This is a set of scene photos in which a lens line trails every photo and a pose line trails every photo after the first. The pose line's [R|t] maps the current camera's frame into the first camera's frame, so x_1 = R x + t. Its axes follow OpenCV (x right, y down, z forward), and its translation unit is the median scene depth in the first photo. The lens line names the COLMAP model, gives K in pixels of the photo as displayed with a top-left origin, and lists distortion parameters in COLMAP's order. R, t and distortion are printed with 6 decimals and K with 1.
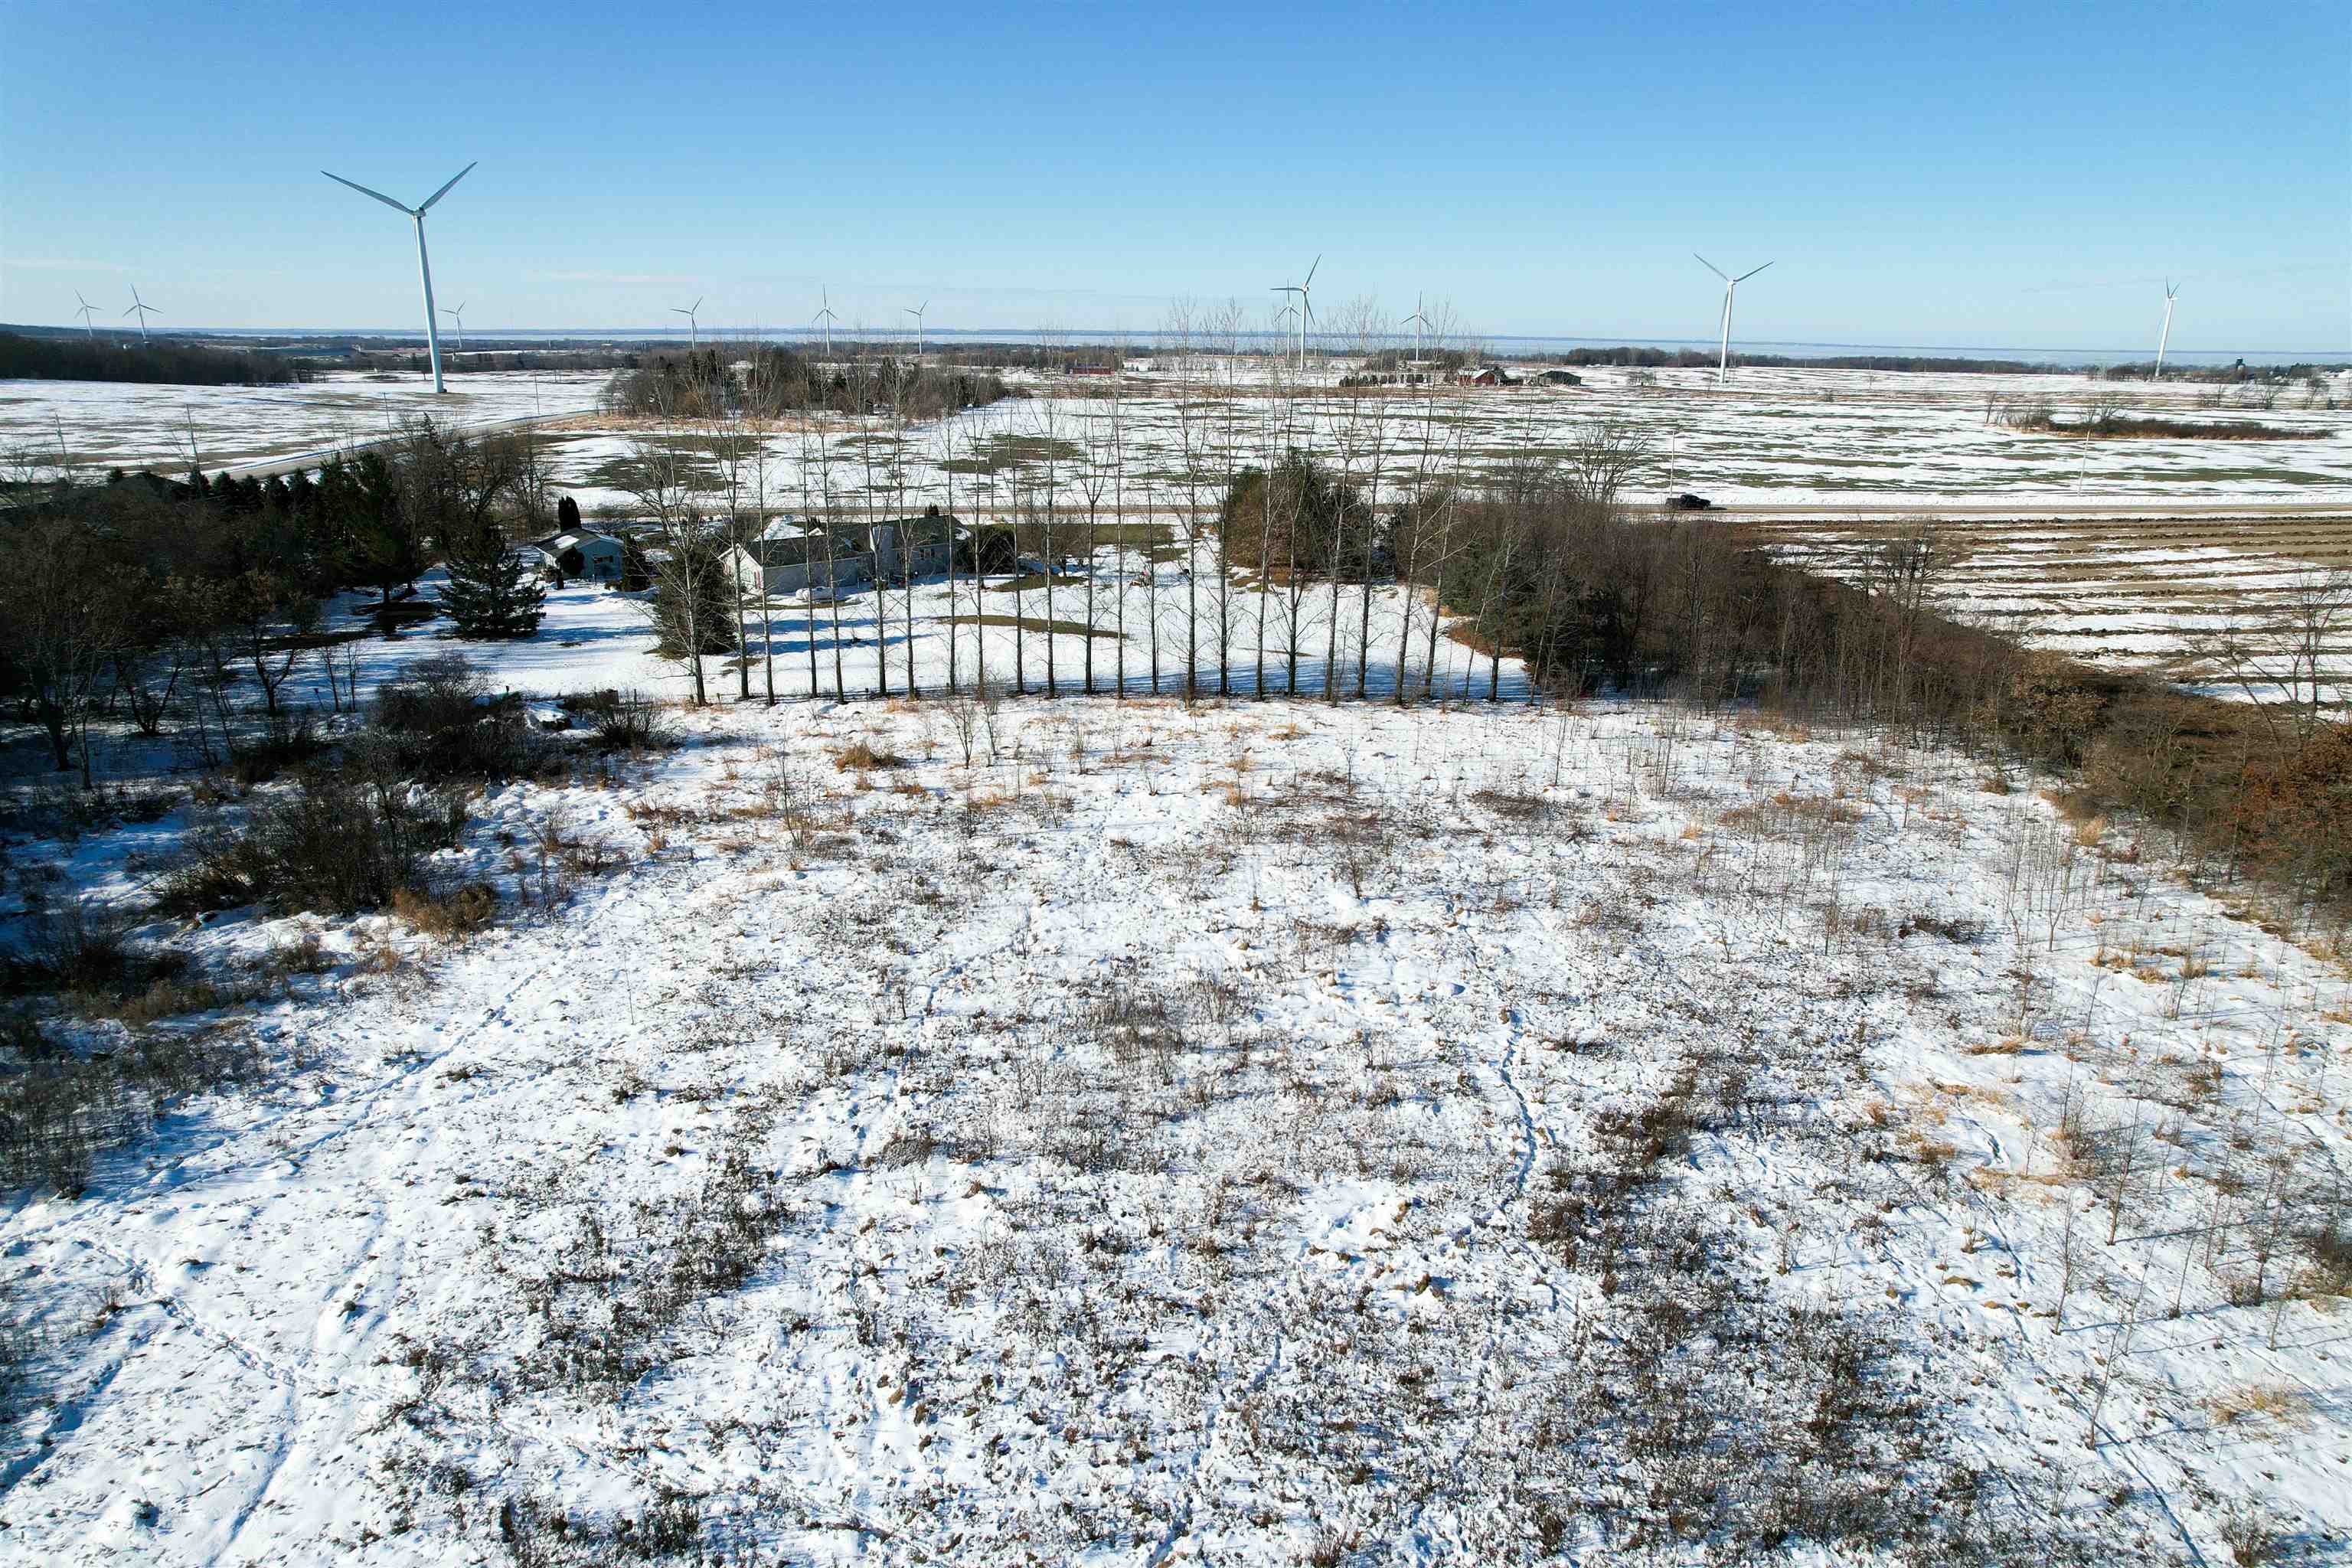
lens RADIAL K [[1508.0, 0, 1175.3], [0, 1508.0, 775.6], [0, 0, 1]] dist [-0.075438, 0.066510]
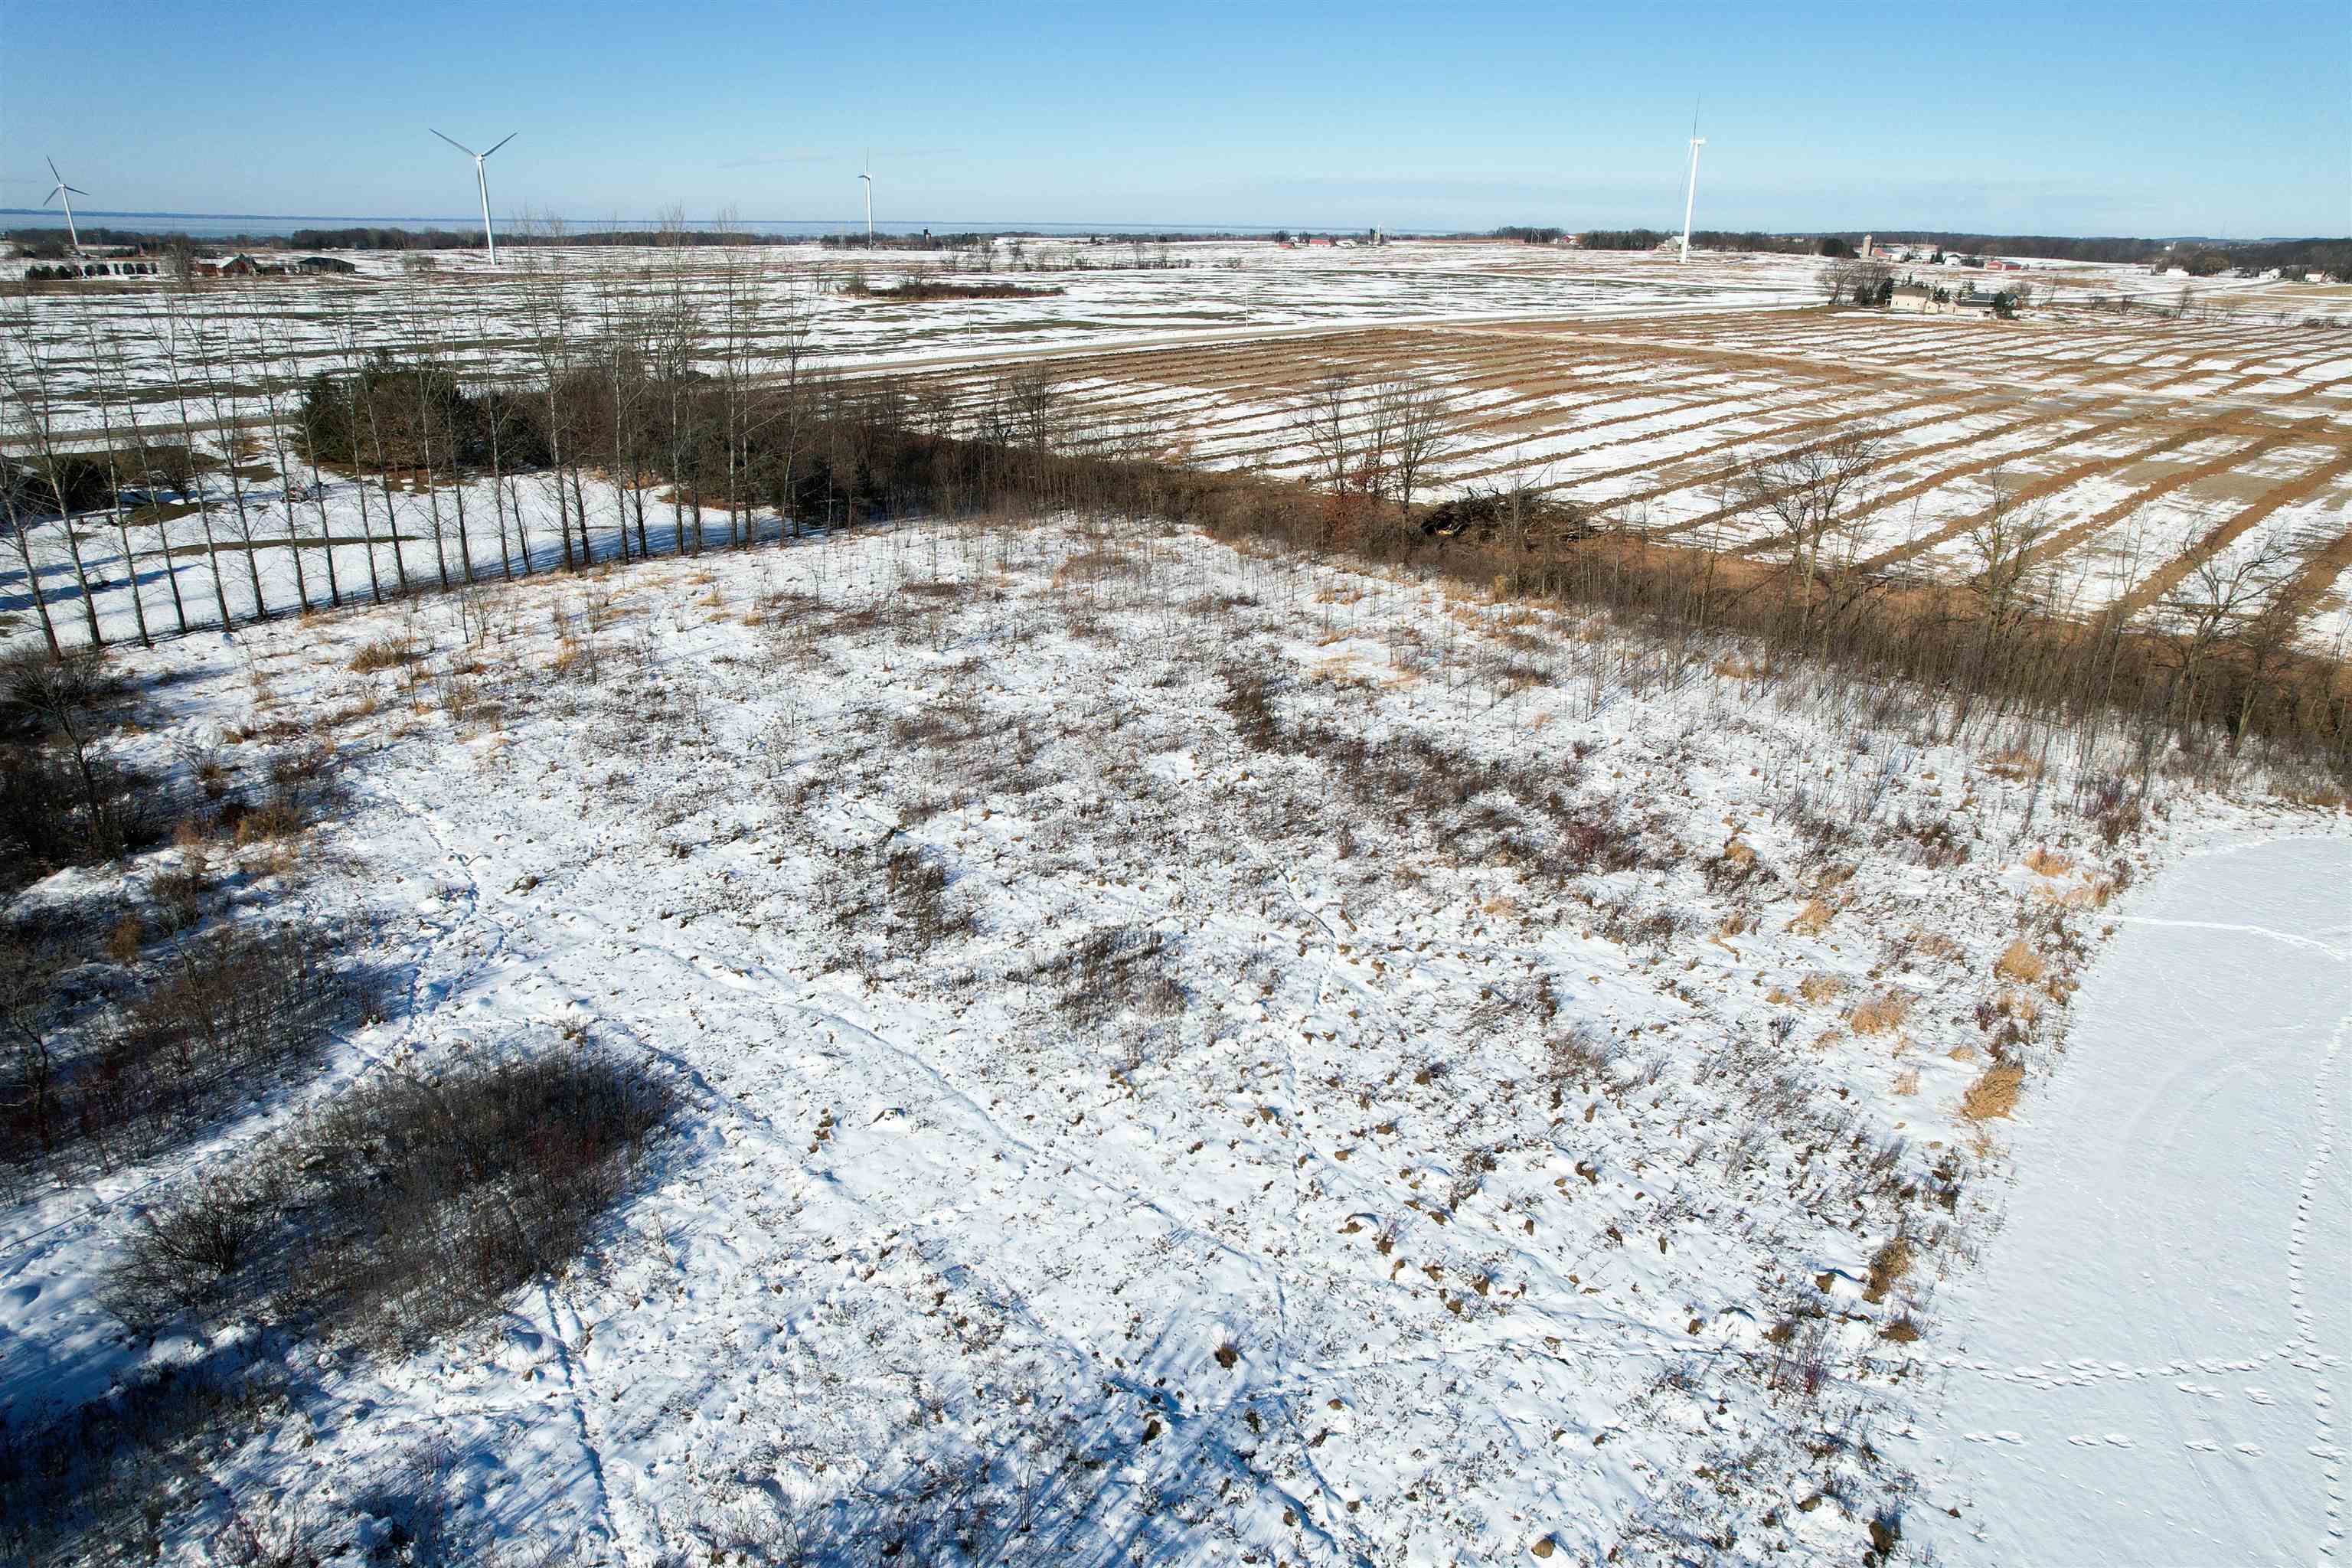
lens RADIAL K [[1508.0, 0, 1185.8], [0, 1508.0, 798.3], [0, 0, 1]] dist [-0.075438, 0.066510]
pose [[0.712650, -0.252149, 0.654638, -0.356037], [0.192527, 0.967639, 0.163120, 0.016440], [-0.674583, 0.009788, 0.738134, -0.102066]]
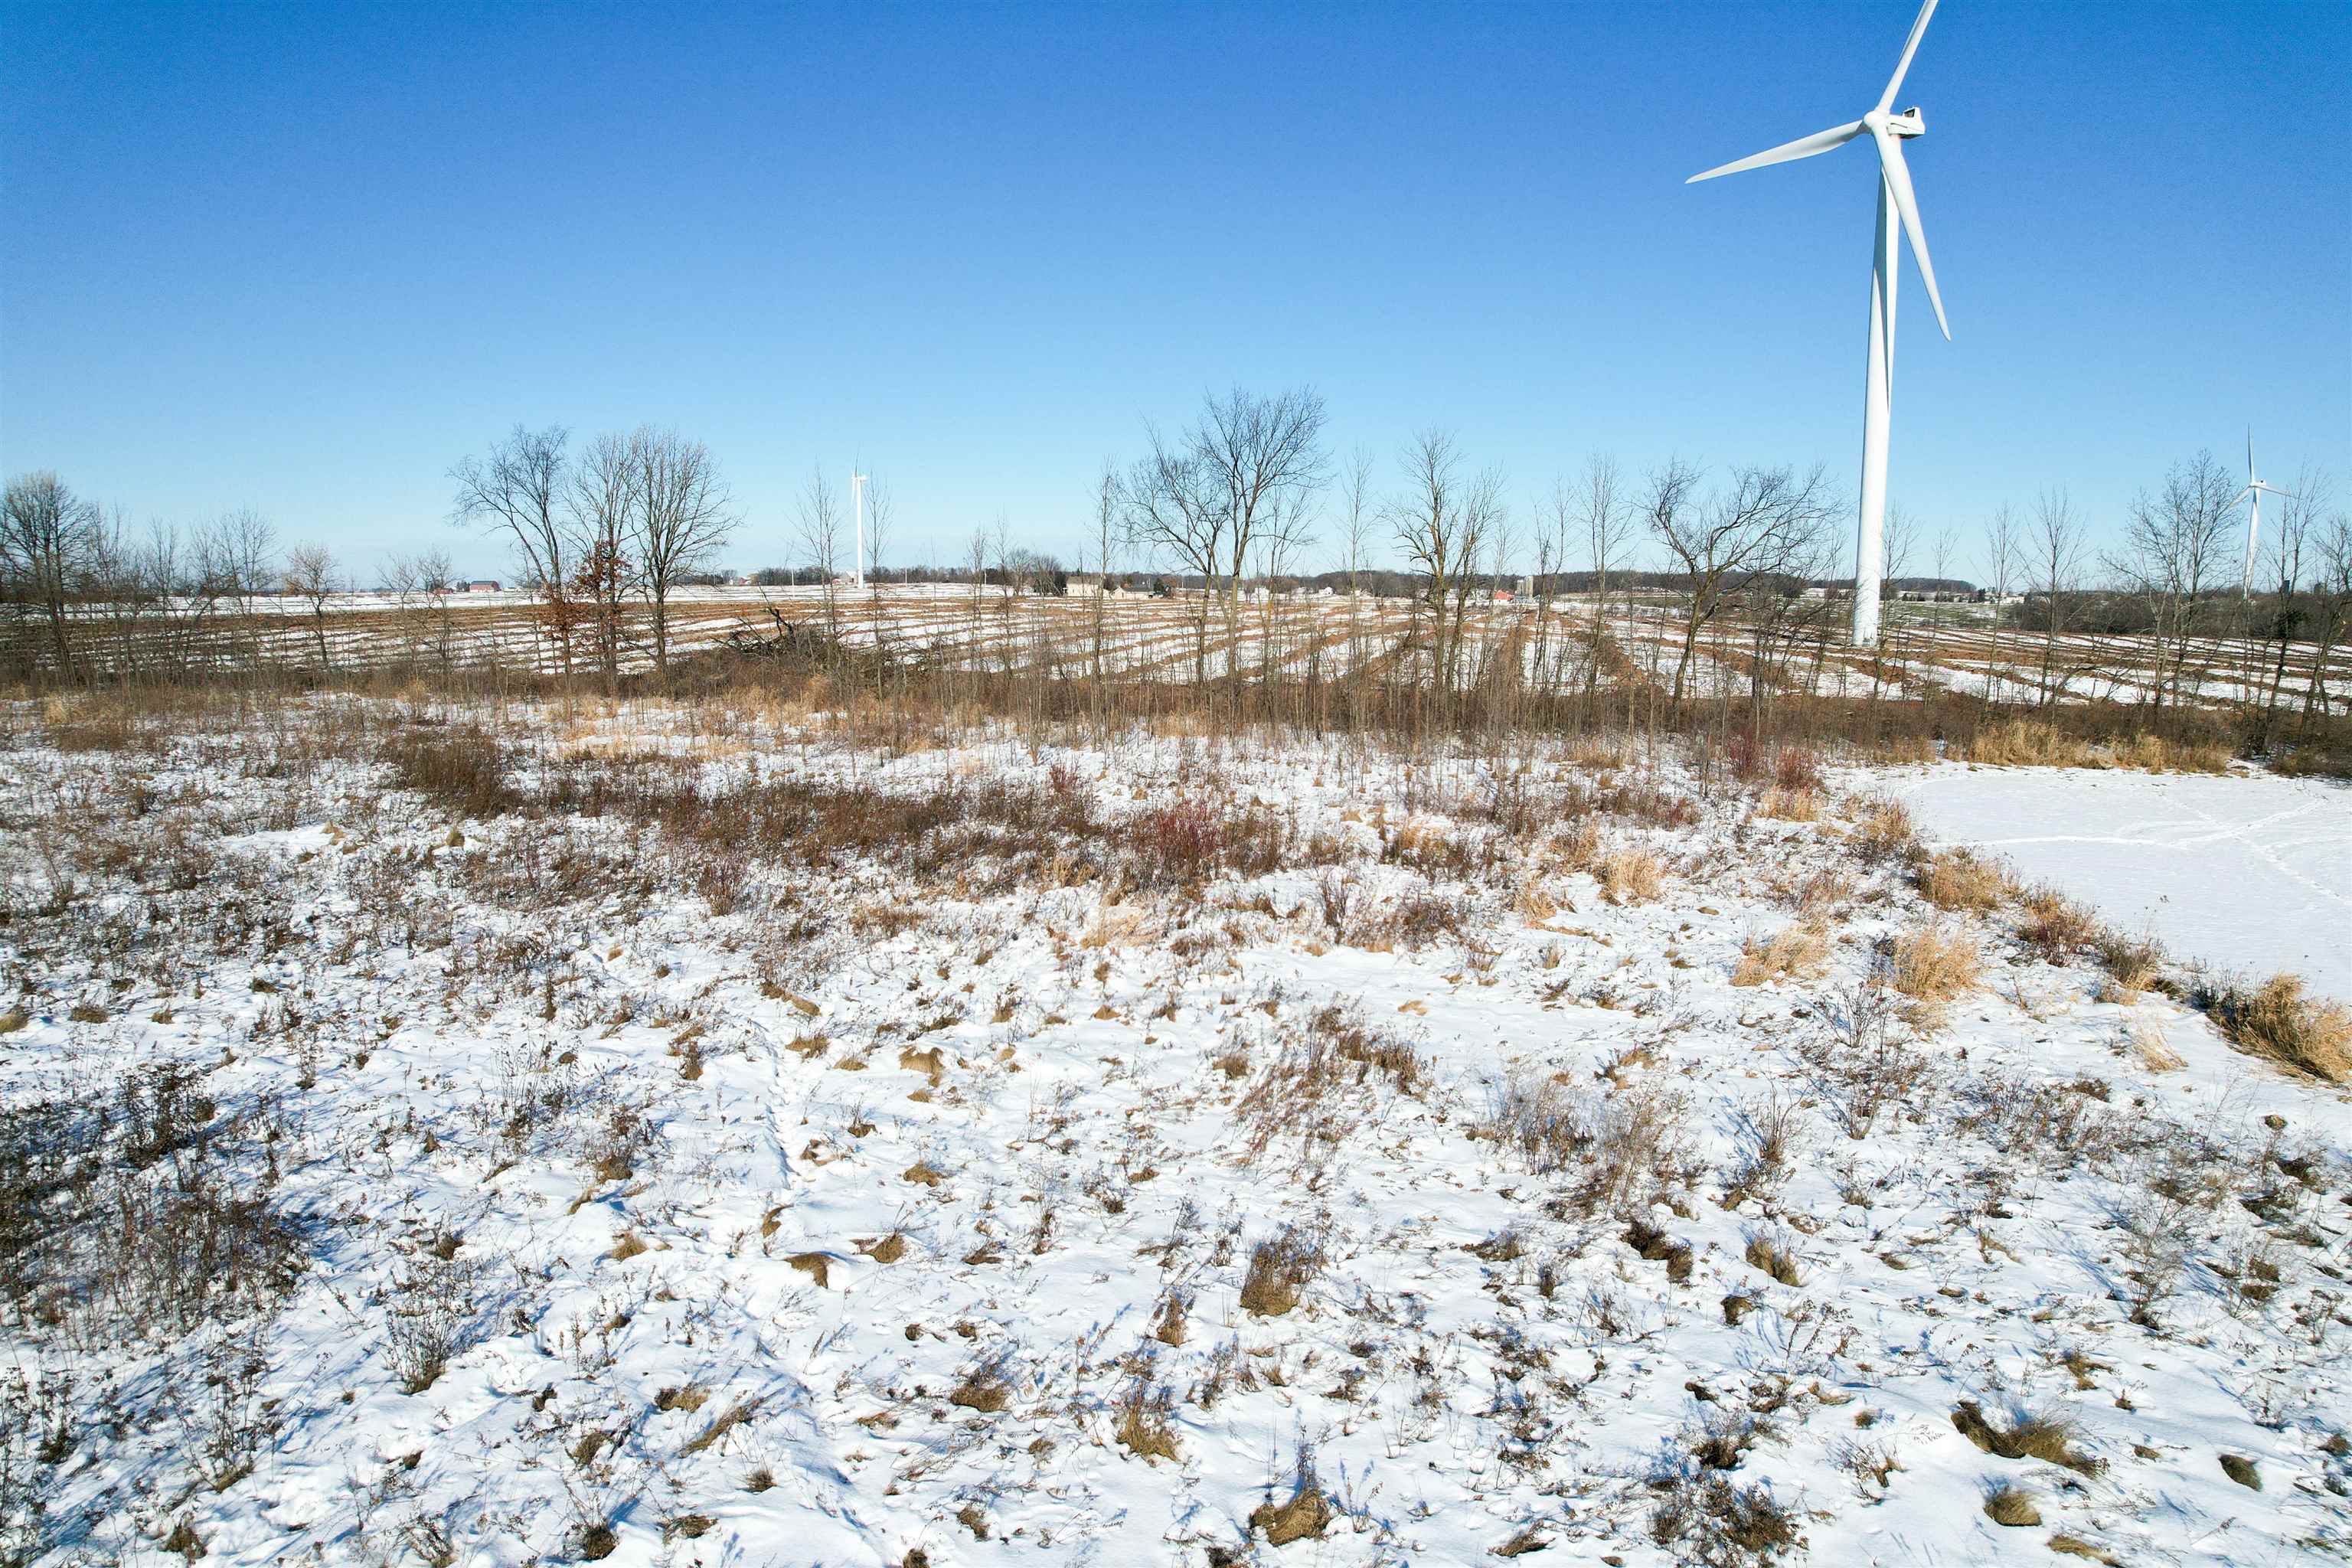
lens RADIAL K [[1508.0, 0, 1192.5], [0, 1508.0, 798.1], [0, 0, 1]] dist [-0.075438, 0.066510]
pose [[0.262540, -0.144276, 0.954074, -0.170985], [0.274283, 0.959130, 0.069564, 0.121068], [-0.925117, 0.243423, 0.291382, 0.115141]]
